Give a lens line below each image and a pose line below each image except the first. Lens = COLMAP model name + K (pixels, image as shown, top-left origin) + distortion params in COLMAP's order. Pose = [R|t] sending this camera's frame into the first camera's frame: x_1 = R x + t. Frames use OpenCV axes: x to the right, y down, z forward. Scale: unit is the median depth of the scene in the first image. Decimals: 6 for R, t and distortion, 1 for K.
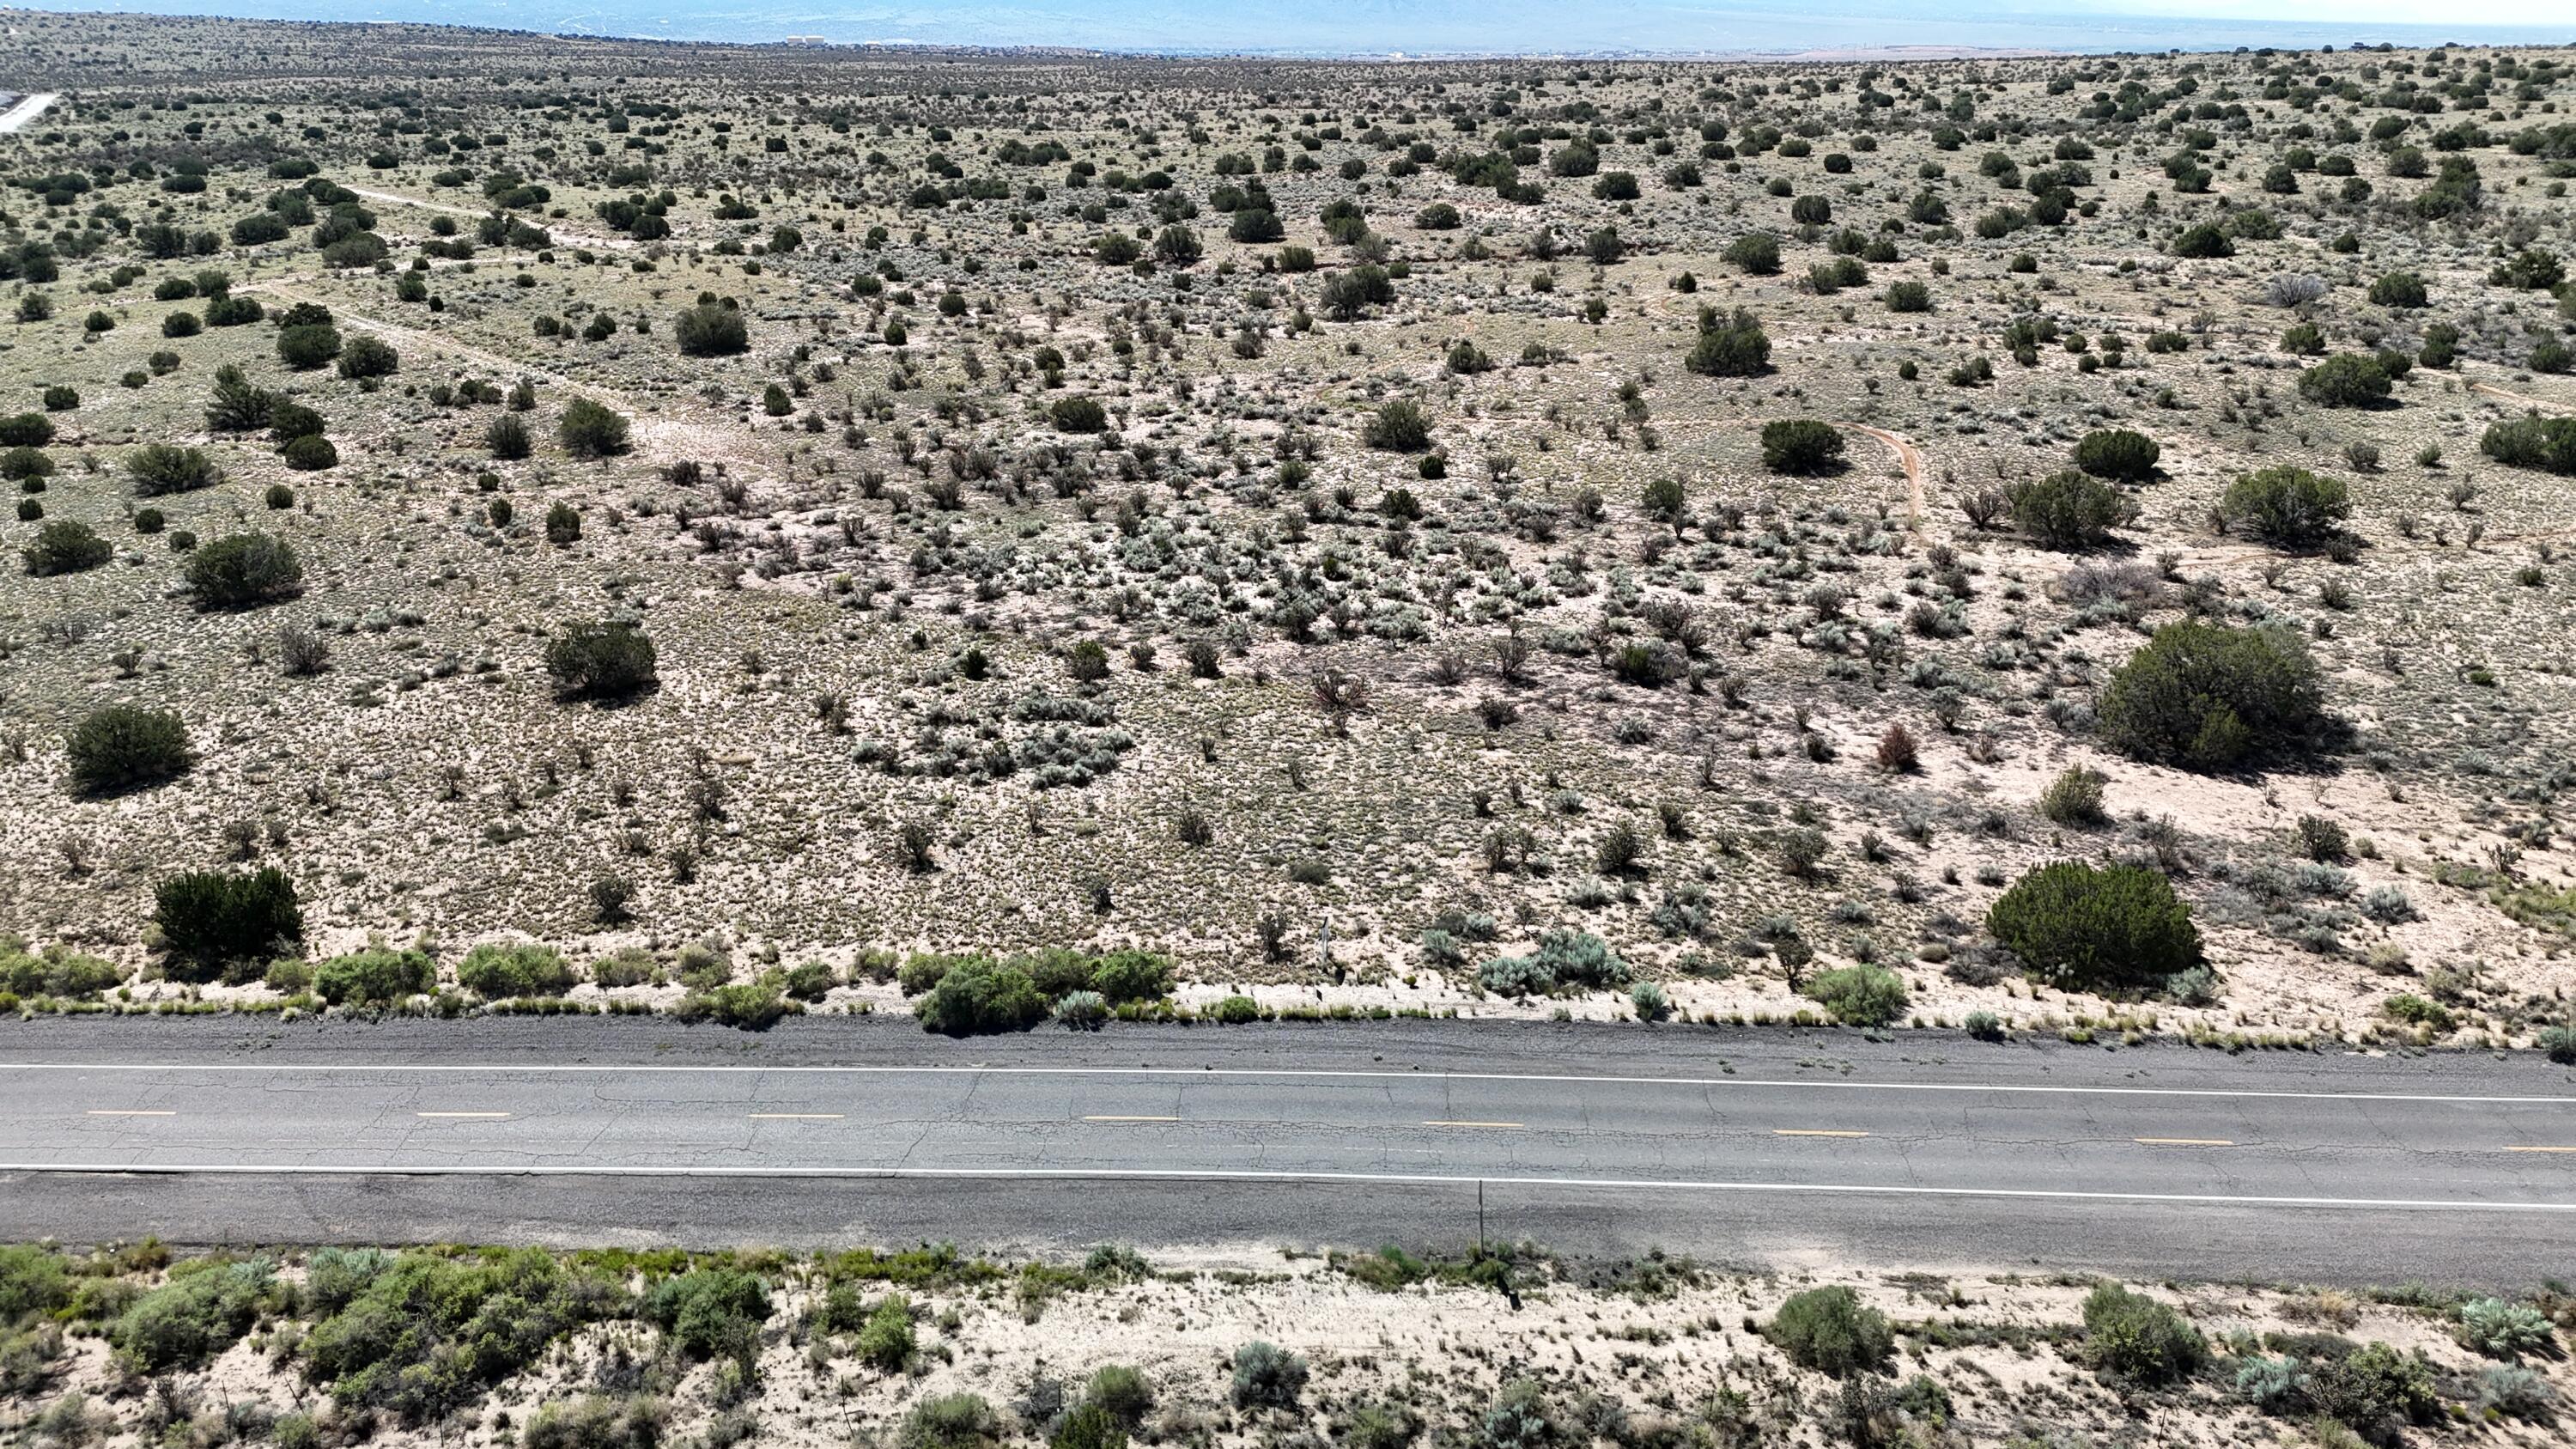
lens RADIAL K [[1881.0, 0, 1284.4], [0, 1881.0, 707.3], [0, 0, 1]] dist [0.068256, -0.060562]
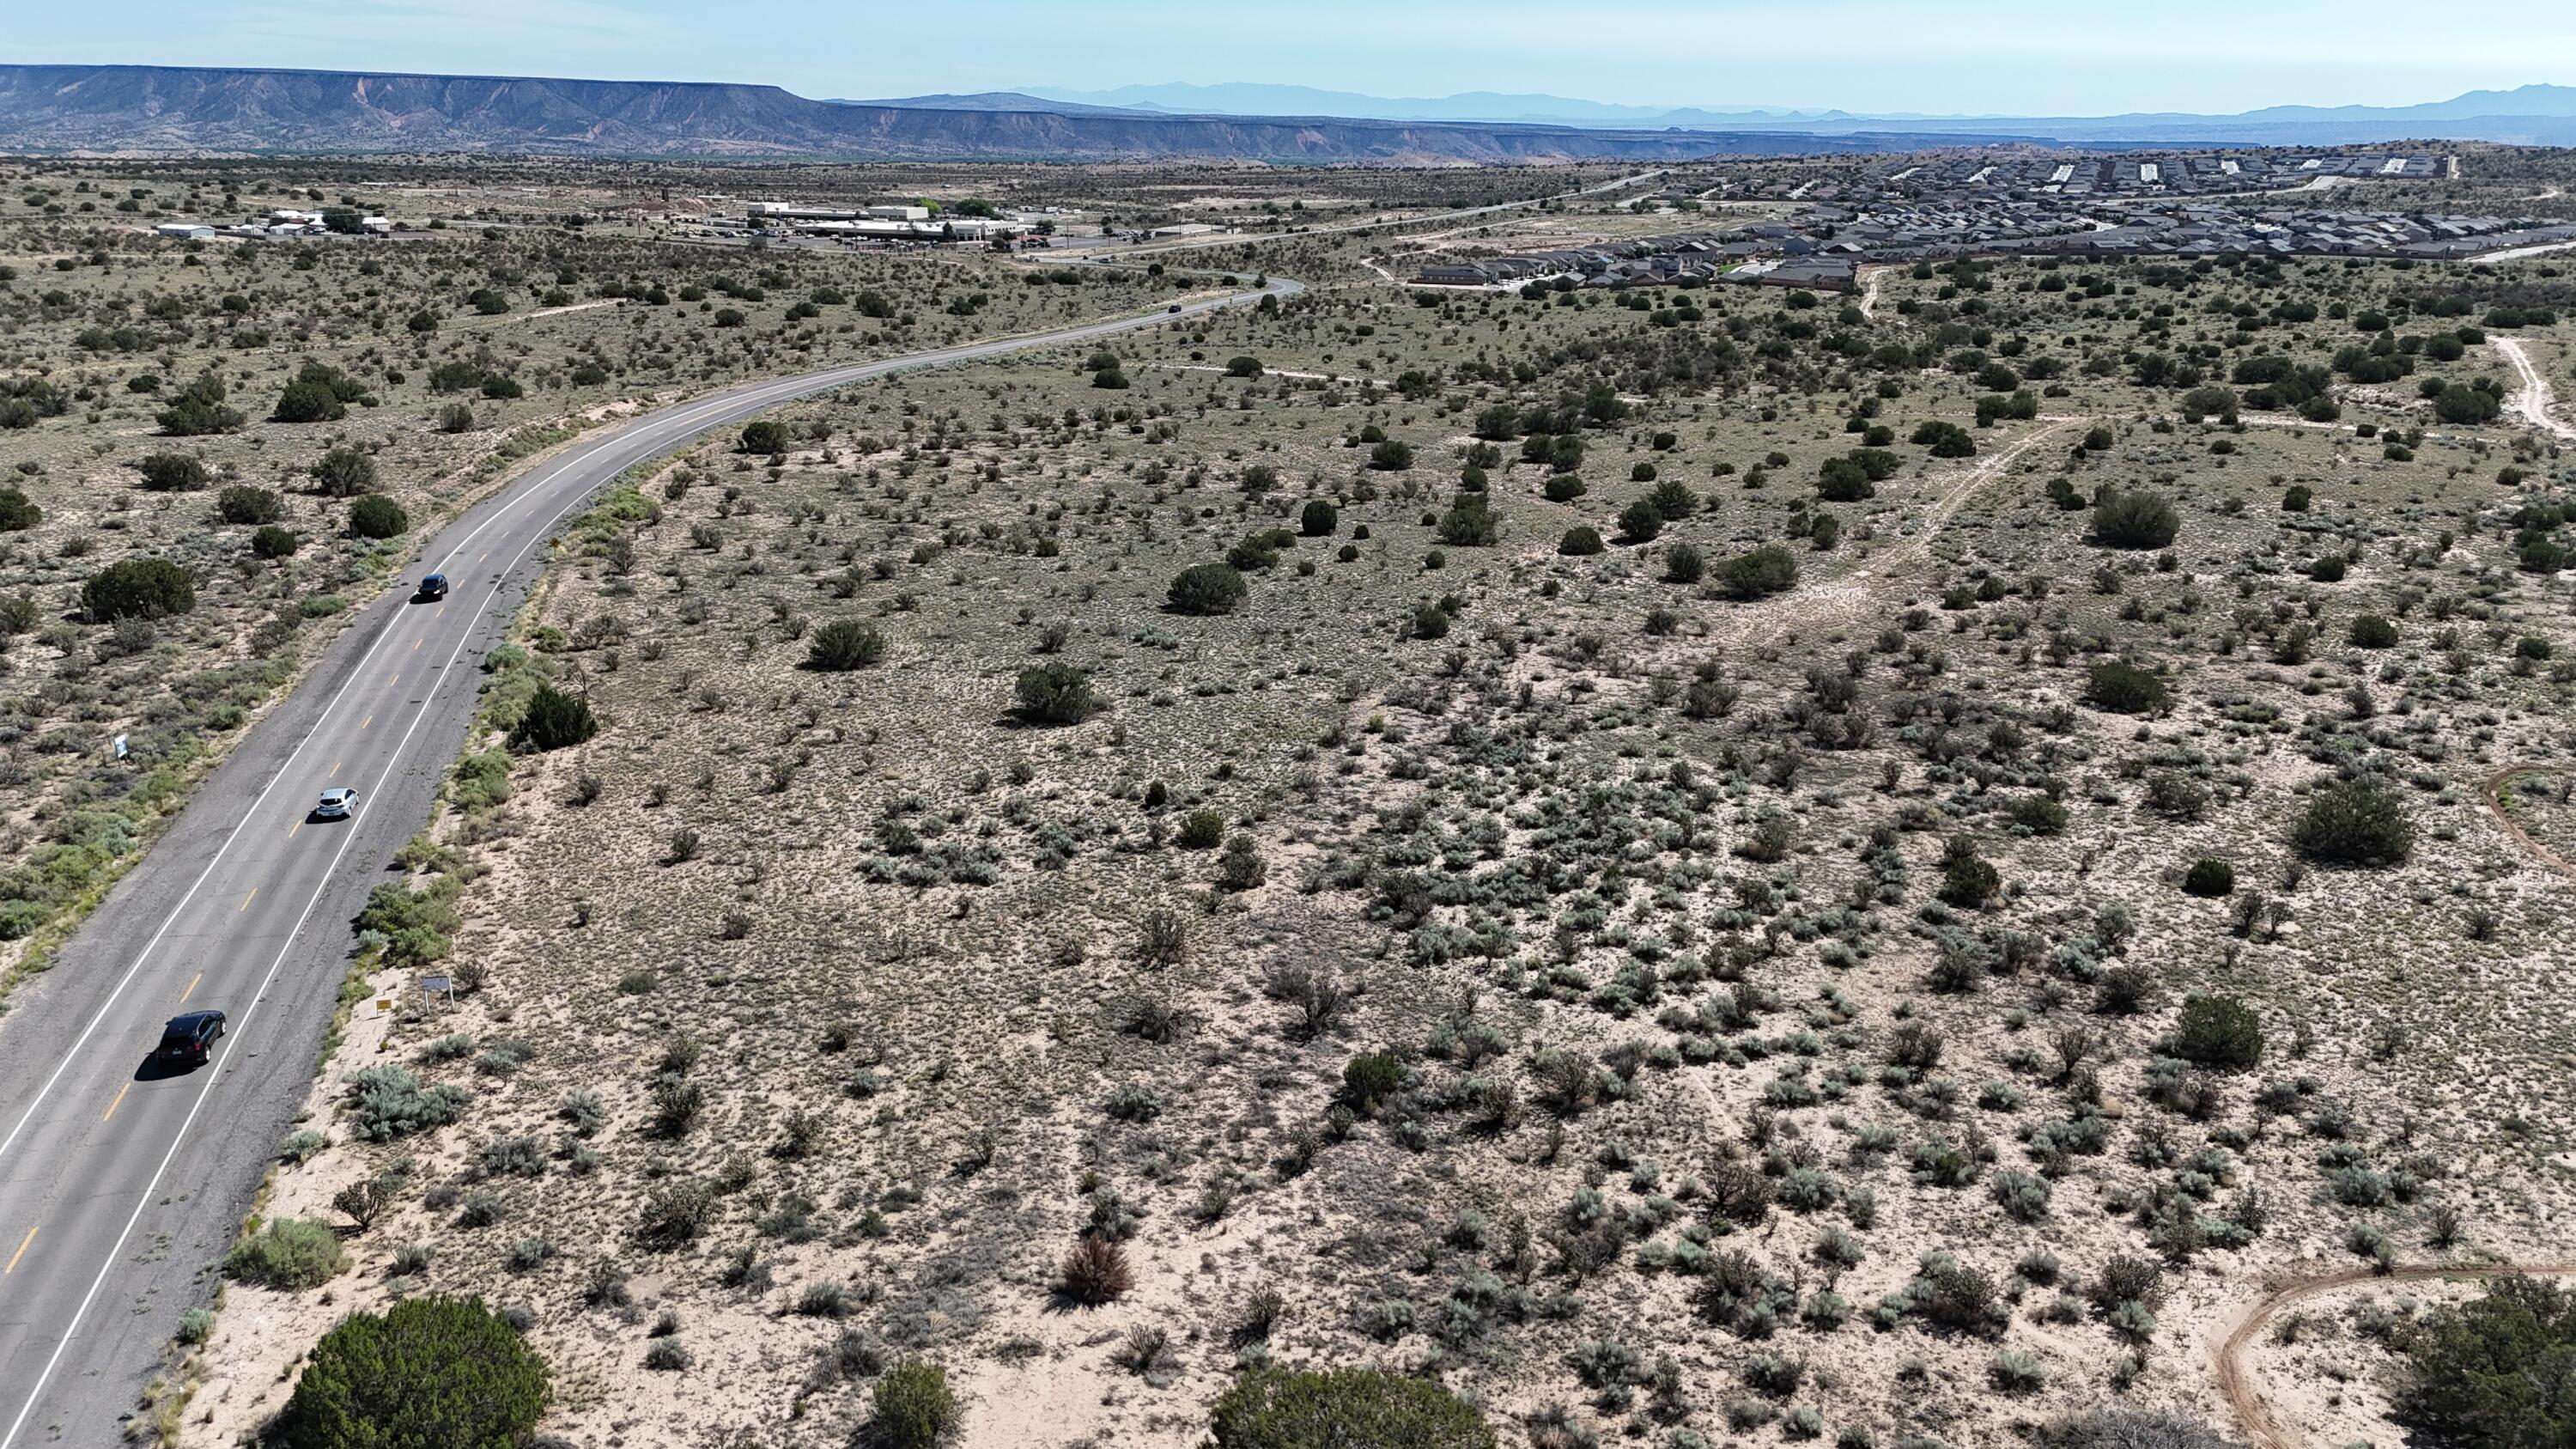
lens RADIAL K [[1881.0, 0, 1294.8], [0, 1881.0, 719.9], [0, 0, 1]] dist [0.068256, -0.060562]
pose [[0.333915, 0.284316, -0.898702, 0.978836], [-0.330016, 0.928344, 0.171076, -0.330134], [0.882944, 0.239461, 0.403817, 0.780944]]
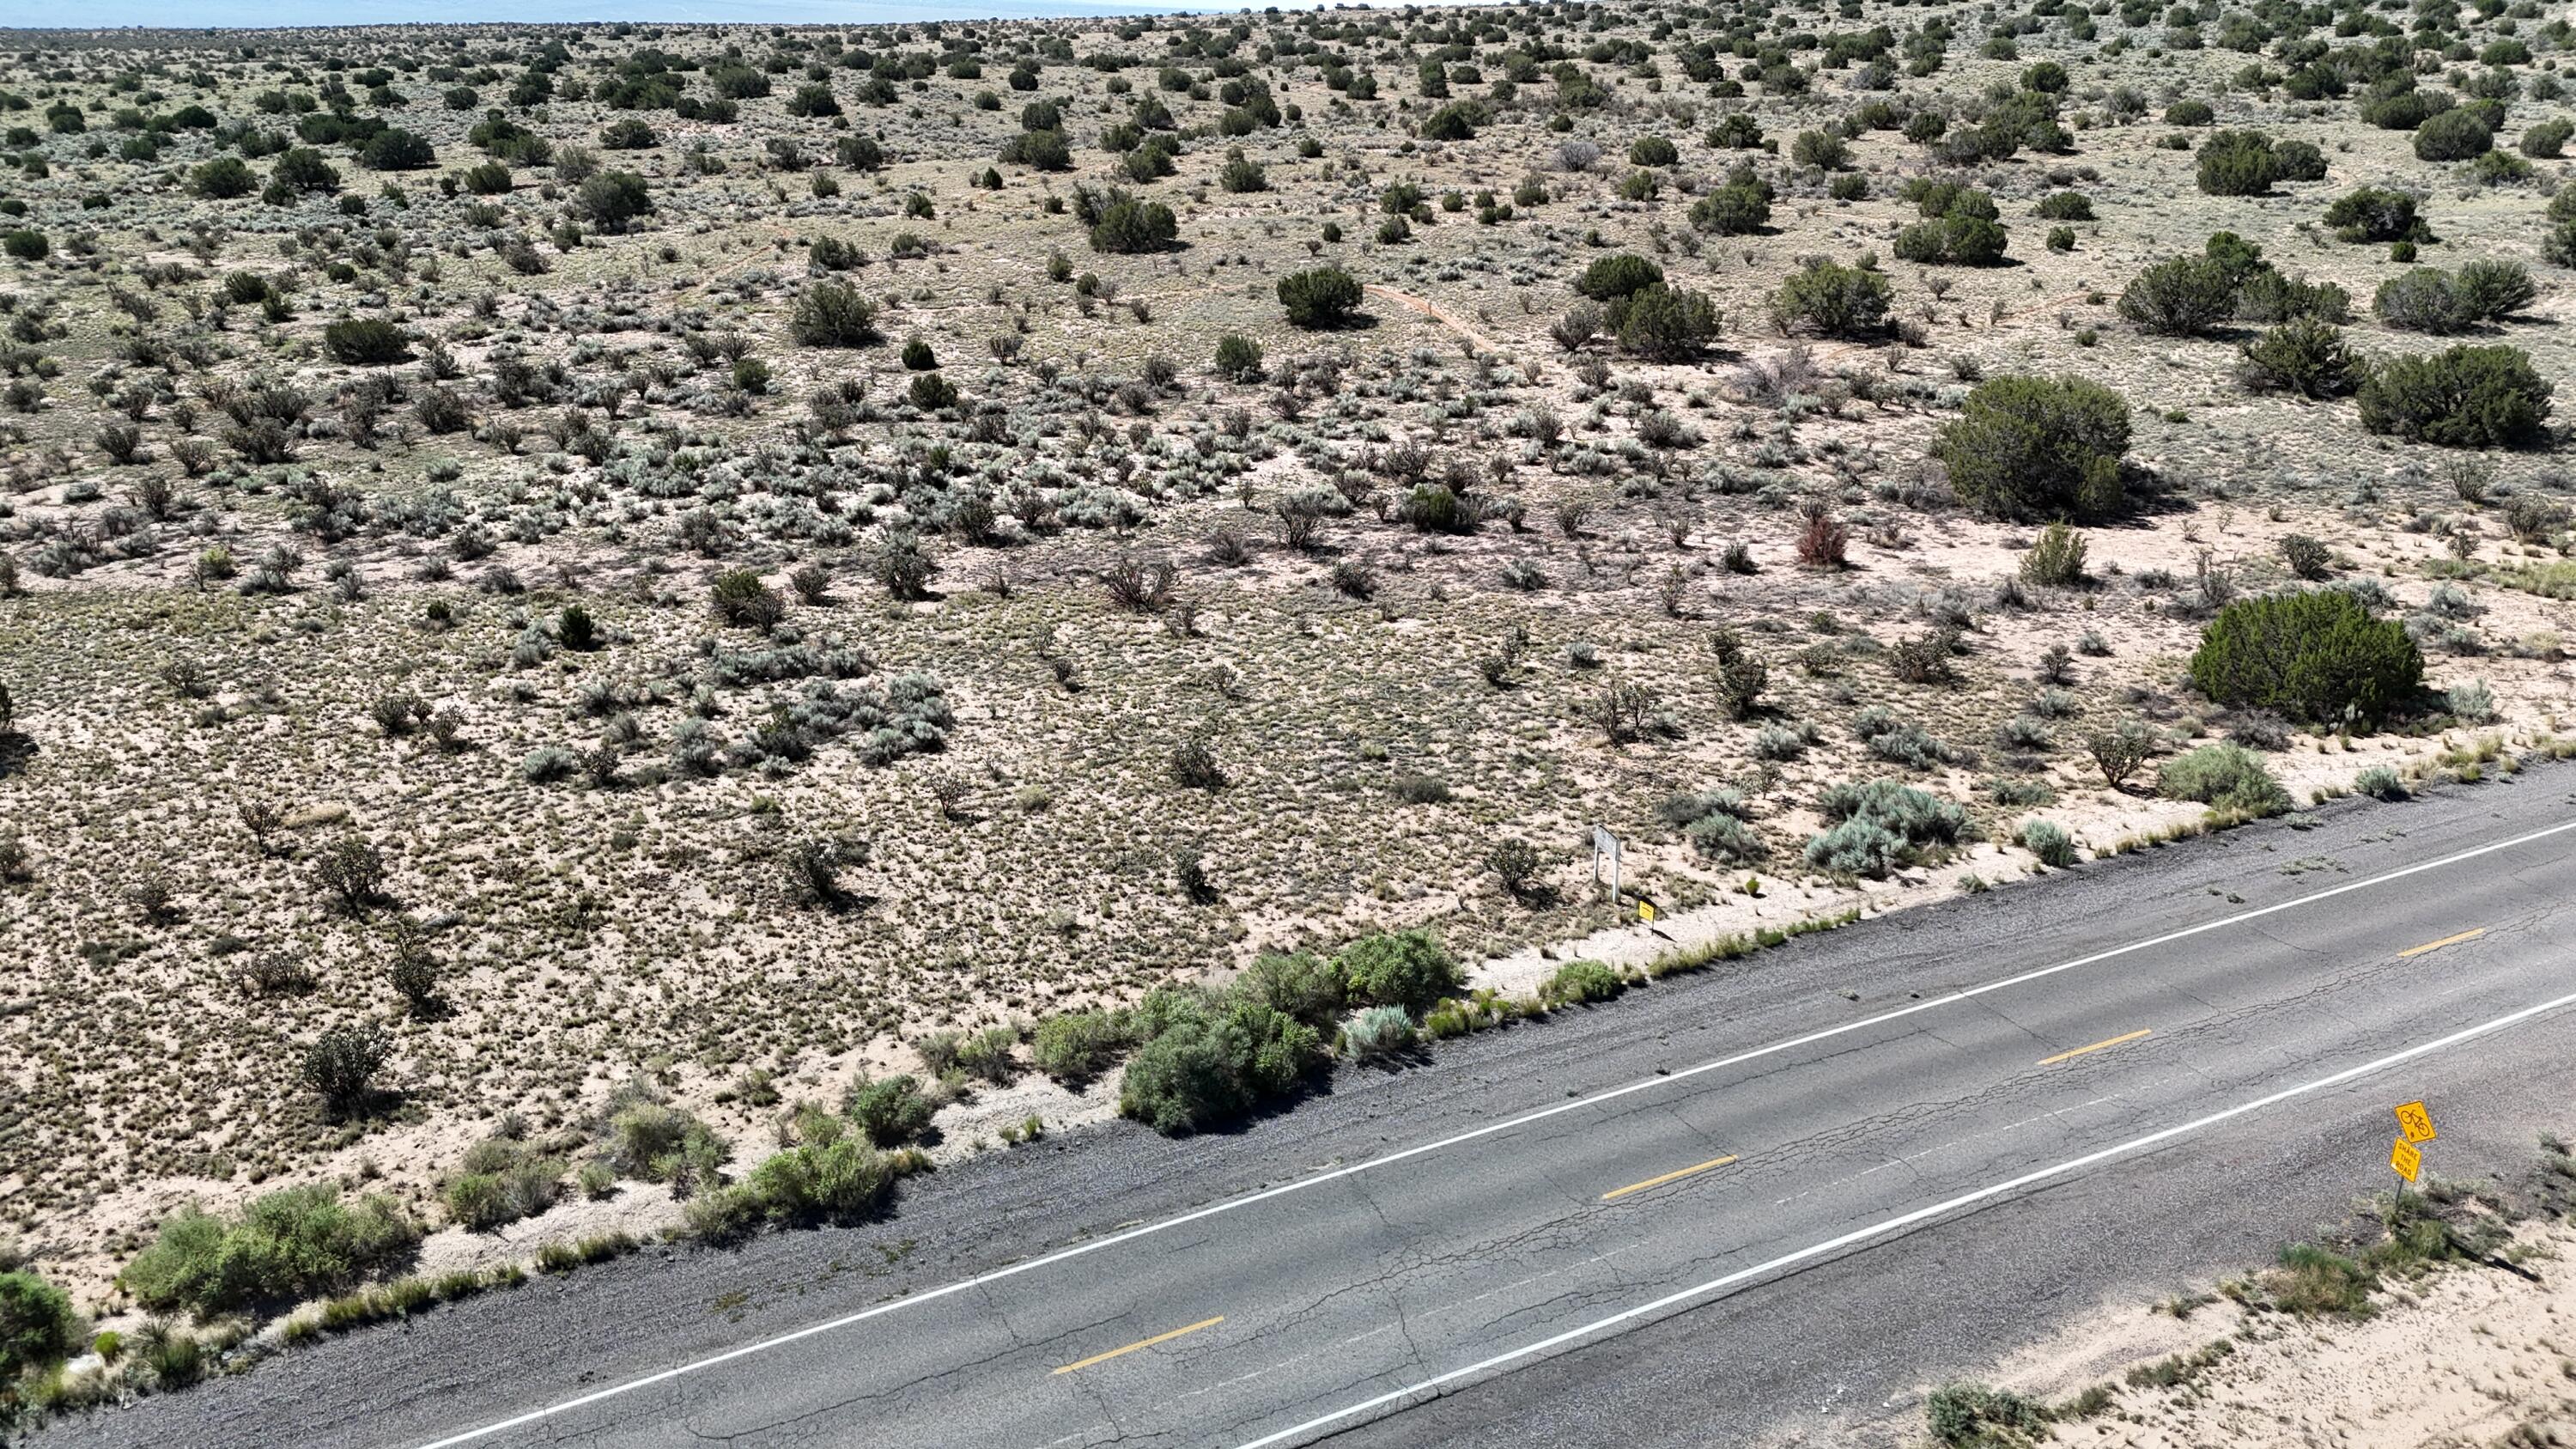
lens RADIAL K [[1881.0, 0, 1285.7], [0, 1881.0, 734.3], [0, 0, 1]] dist [0.068256, -0.060562]
pose [[0.880108, -0.170318, 0.443172, -0.305379], [0.160807, 0.985204, 0.059279, 0.017086], [-0.446711, 0.019093, 0.894475, 0.364354]]
